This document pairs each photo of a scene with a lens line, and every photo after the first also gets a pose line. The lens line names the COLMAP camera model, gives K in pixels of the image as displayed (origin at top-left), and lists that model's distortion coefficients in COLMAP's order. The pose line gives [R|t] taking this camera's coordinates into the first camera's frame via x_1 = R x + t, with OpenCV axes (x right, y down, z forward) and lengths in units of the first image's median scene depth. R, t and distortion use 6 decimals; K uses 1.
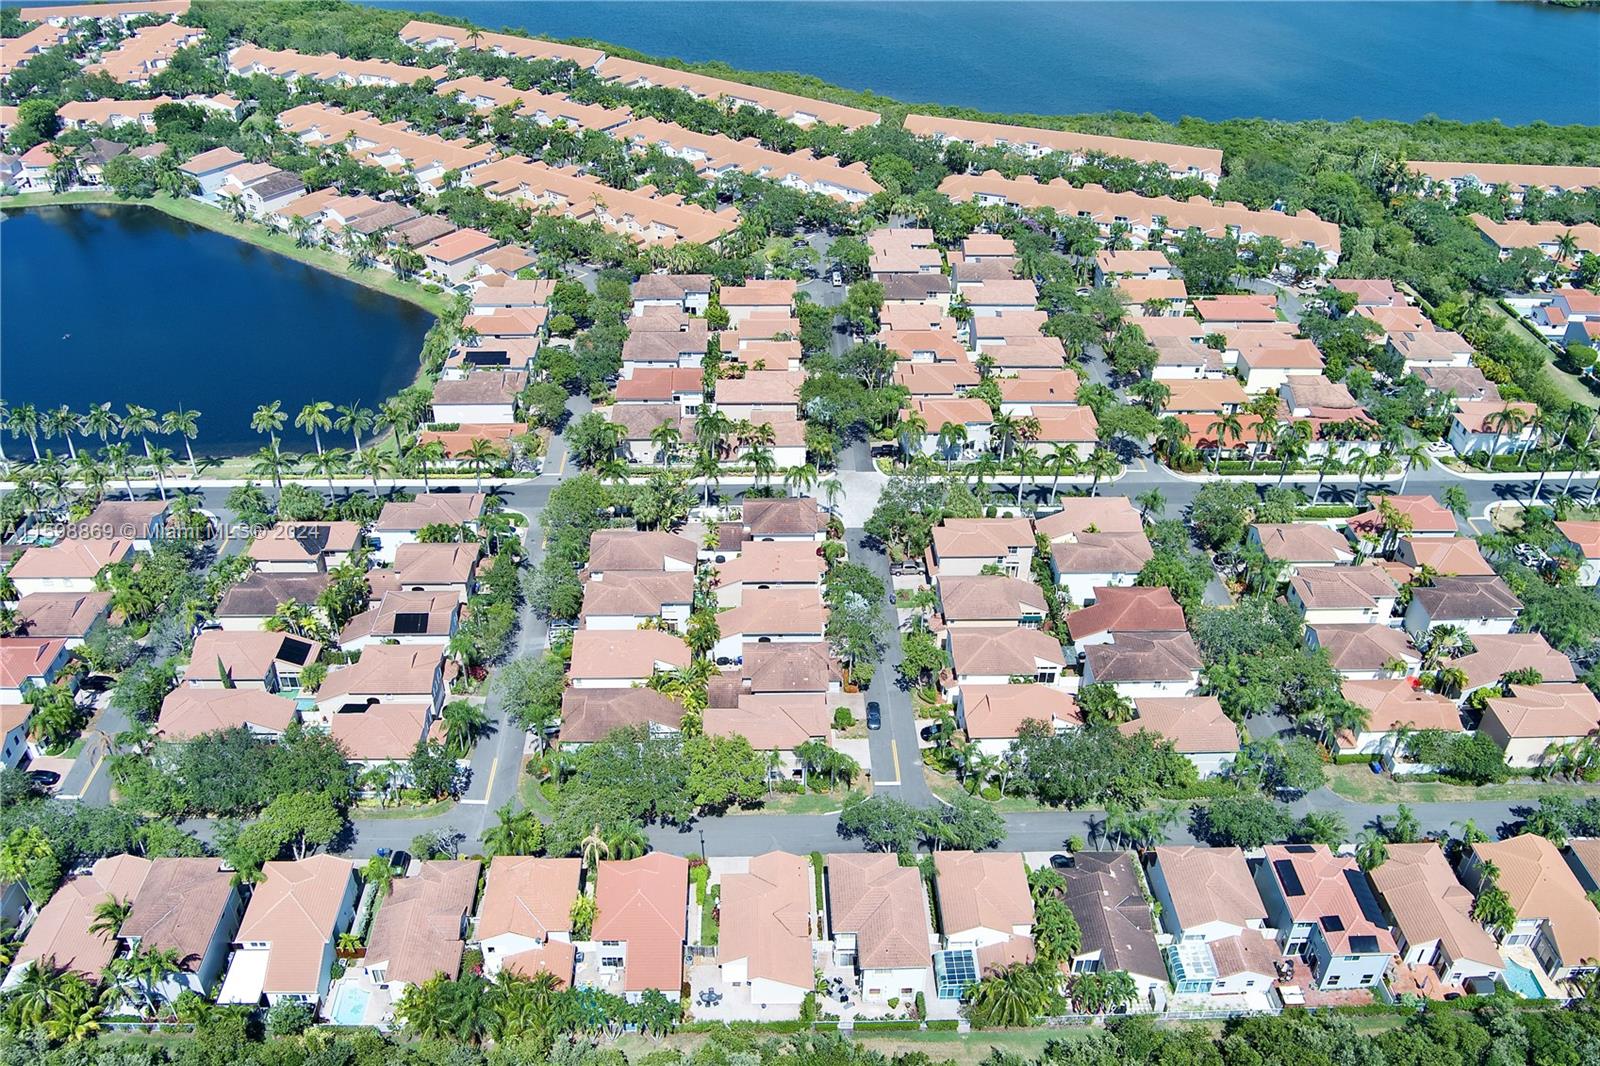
lens RADIAL K [[1290.5, 0, 792.8], [0, 1290.5, 543.0], [0, 0, 1]] dist [-0.069645, 0.014160]
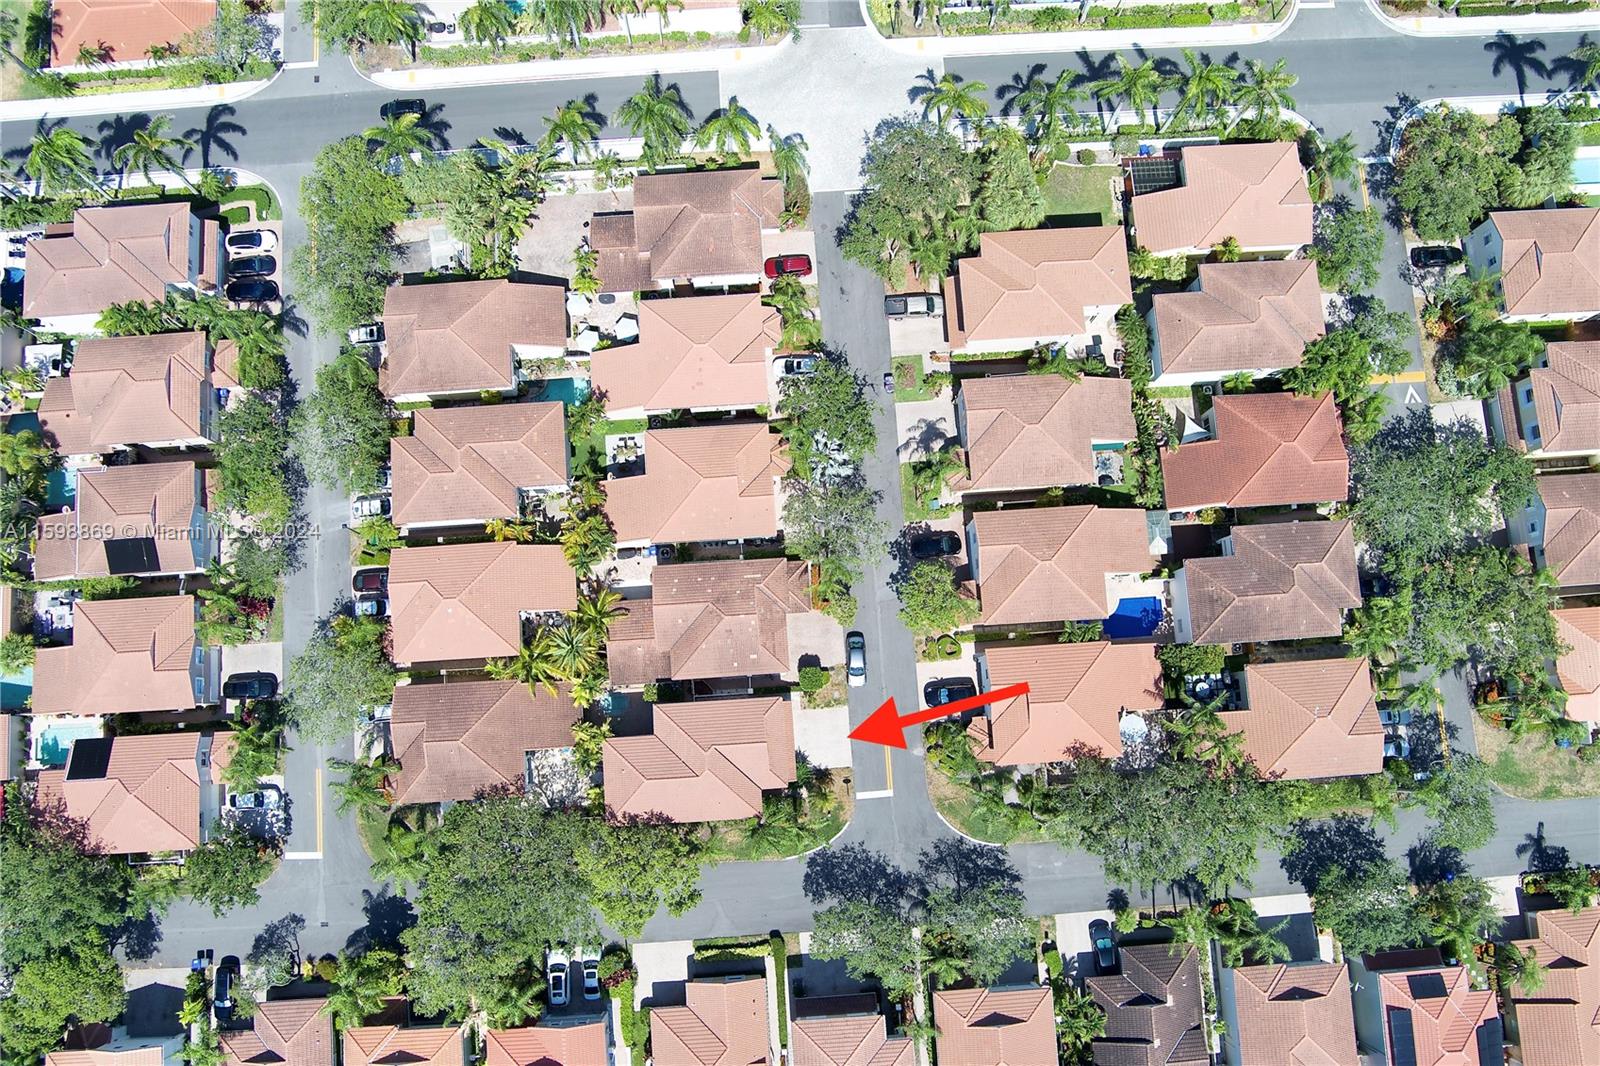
lens RADIAL K [[1290.5, 0, 792.8], [0, 1290.5, 543.0], [0, 0, 1]] dist [-0.069645, 0.014160]
pose [[0.999403, -0.034474, -0.002056, 0.034691], [0.025300, 0.690345, 0.723038, -0.423174], [-0.023507, -0.722658, 0.690806, 0.608671]]
